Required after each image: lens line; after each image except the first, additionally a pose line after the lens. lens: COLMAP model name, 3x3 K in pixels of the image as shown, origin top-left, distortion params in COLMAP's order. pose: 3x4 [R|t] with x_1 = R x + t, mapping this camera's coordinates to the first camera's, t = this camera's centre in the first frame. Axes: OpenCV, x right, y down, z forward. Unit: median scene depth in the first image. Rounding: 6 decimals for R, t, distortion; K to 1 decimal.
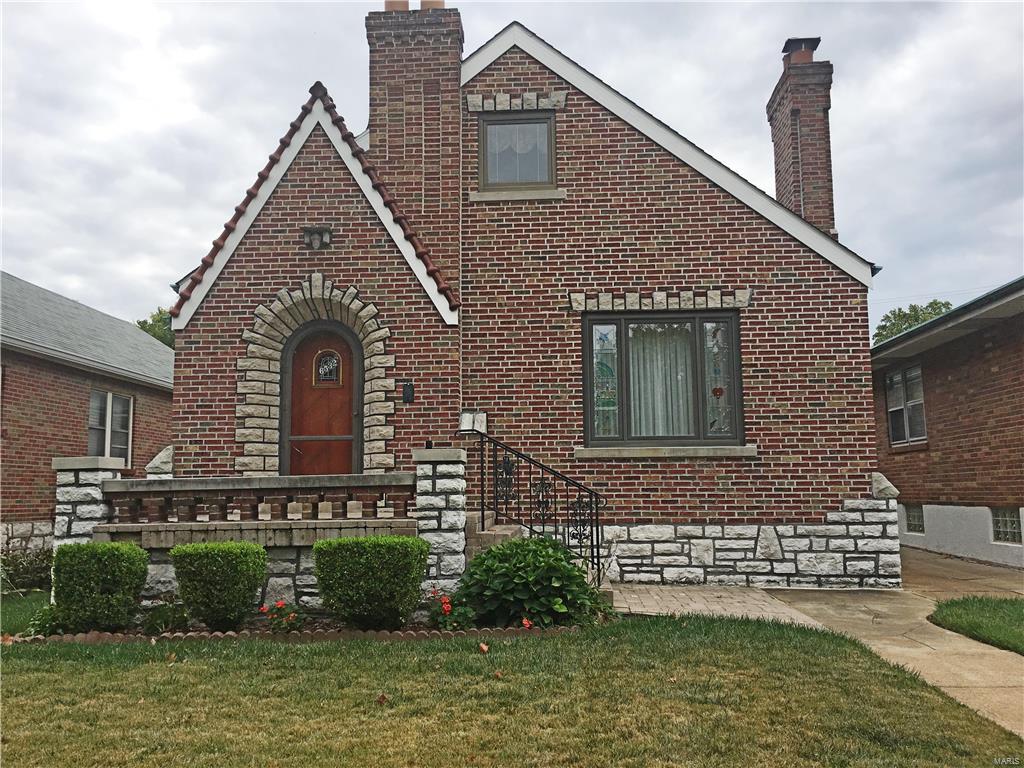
lens RADIAL K [[870.7, 0, 511.8], [0, 870.7, 383.4], [0, 0, 1]] dist [0.067336, -0.077582]
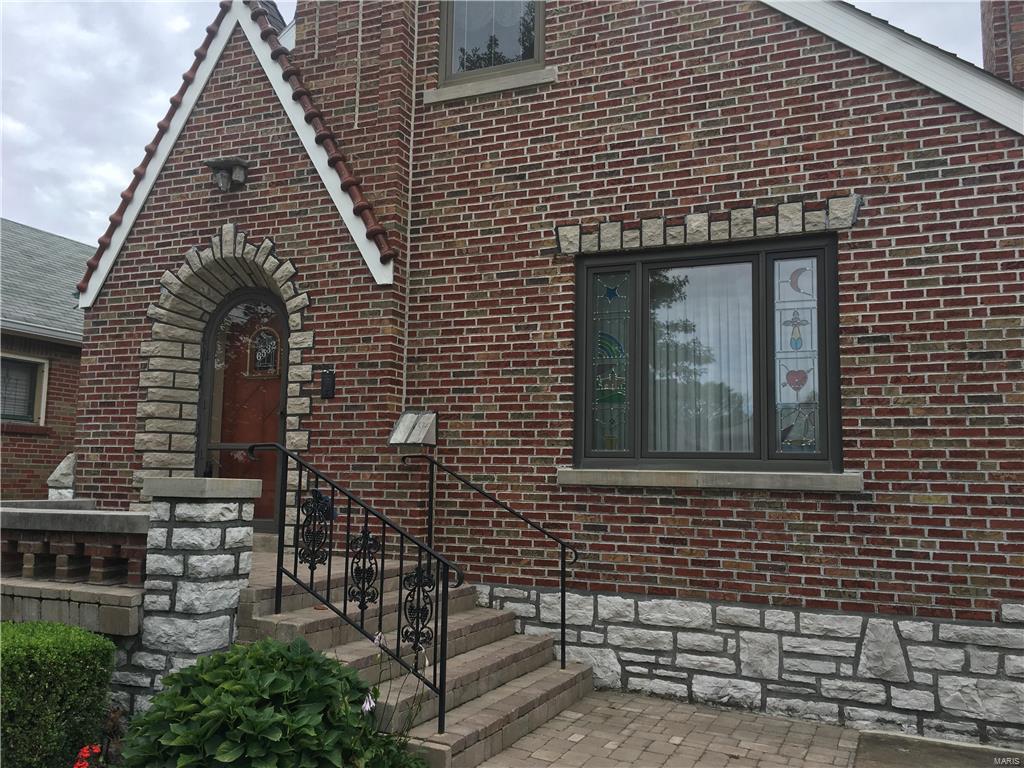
lens RADIAL K [[870.7, 0, 507.8], [0, 870.7, 384.0], [0, 0, 1]] dist [0.067336, -0.077582]
pose [[0.938177, -0.009318, -0.346029, 0.256938], [0.012293, 0.999904, 0.006406, 0.007673], [0.345936, -0.010264, 0.938202, 0.387019]]
